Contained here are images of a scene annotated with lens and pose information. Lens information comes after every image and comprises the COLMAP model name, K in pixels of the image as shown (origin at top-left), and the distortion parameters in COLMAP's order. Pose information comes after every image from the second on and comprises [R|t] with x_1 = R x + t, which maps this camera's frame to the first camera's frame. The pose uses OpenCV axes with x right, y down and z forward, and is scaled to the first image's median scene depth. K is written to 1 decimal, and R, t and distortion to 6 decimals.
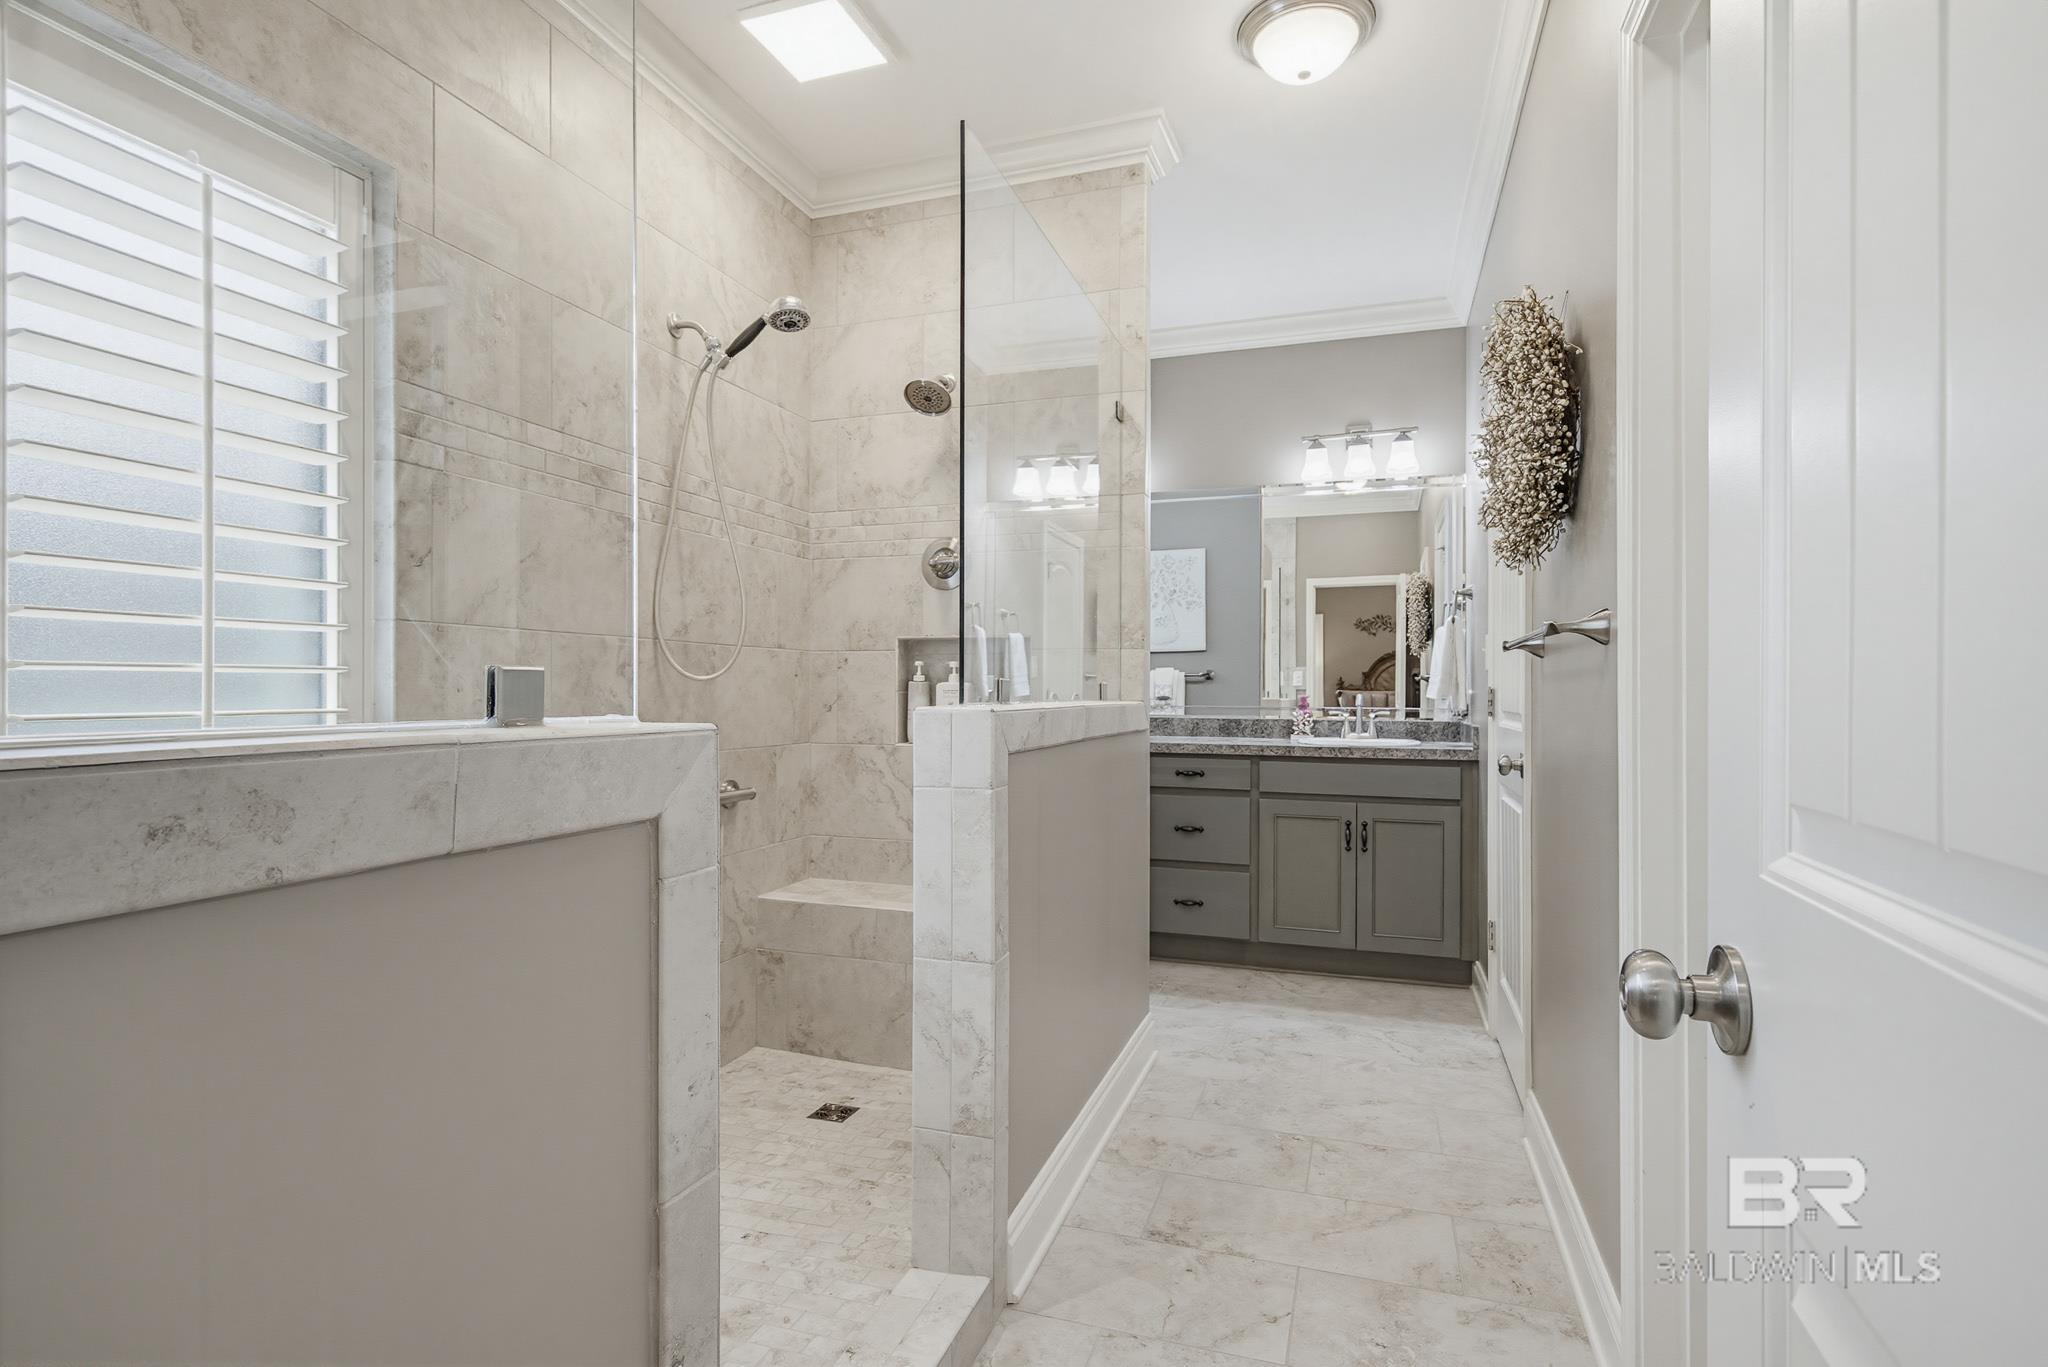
lens RADIAL K [[998.7, 0, 1022.4], [0, 998.7, 692.6], [0, 0, 1]] dist [0.002307, -0.000095]
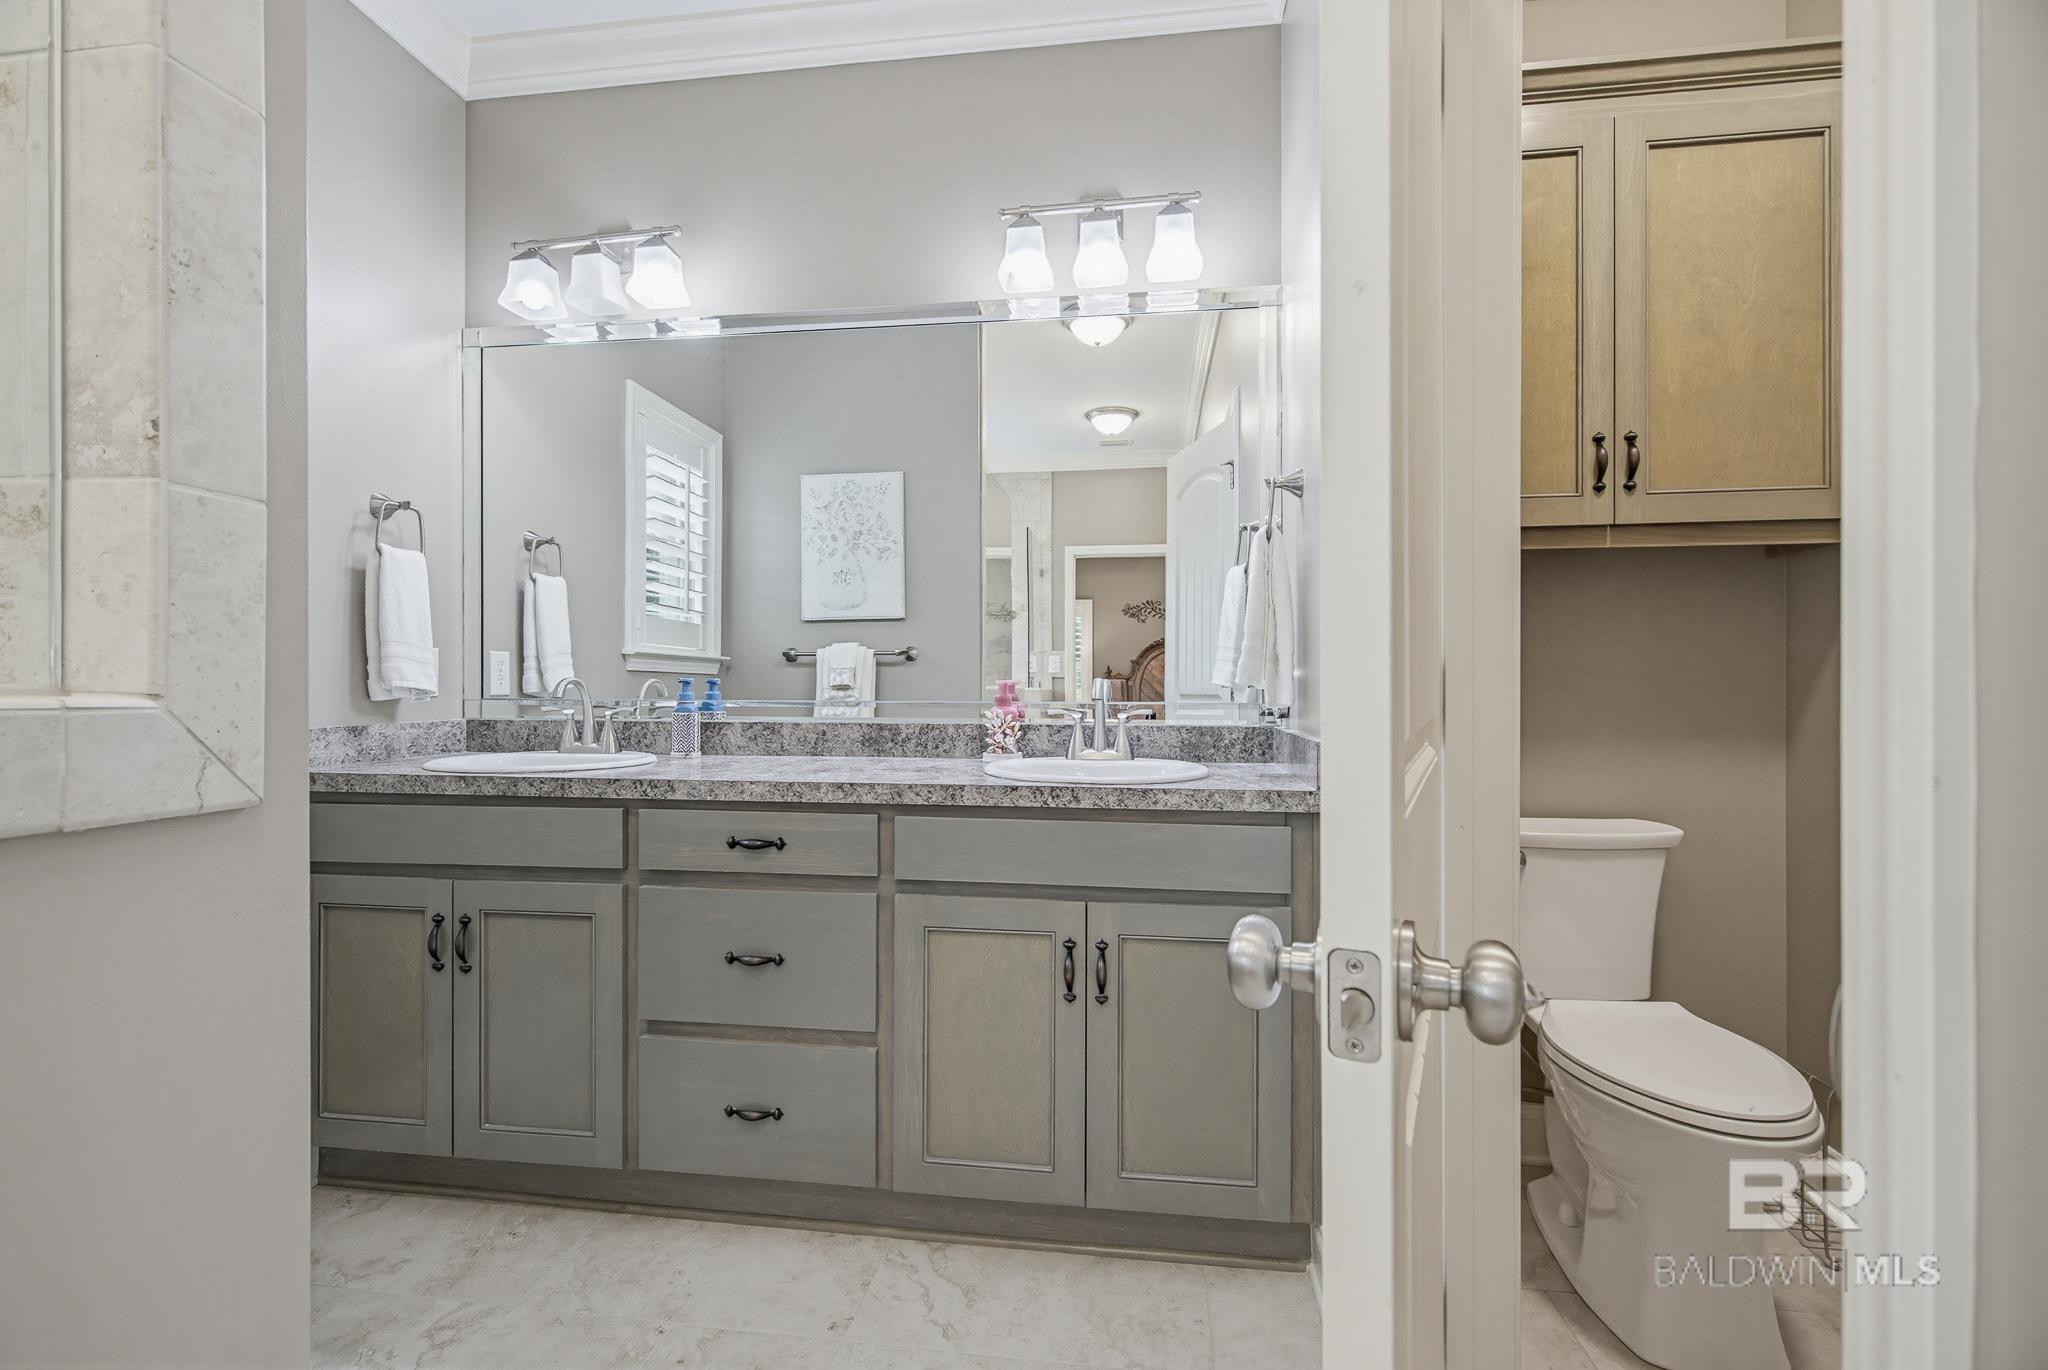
lens RADIAL K [[940.4, 0, 1017.5], [0, 940.4, 685.1], [0, 0, 1]] dist [0.006749, -0.000572]
pose [[0.979644, -0.002183, 0.200730, 0.191509], [0.001934, 0.999997, 0.001439, 0.004733], [-0.200732, -0.001021, 0.979646, 0.509935]]
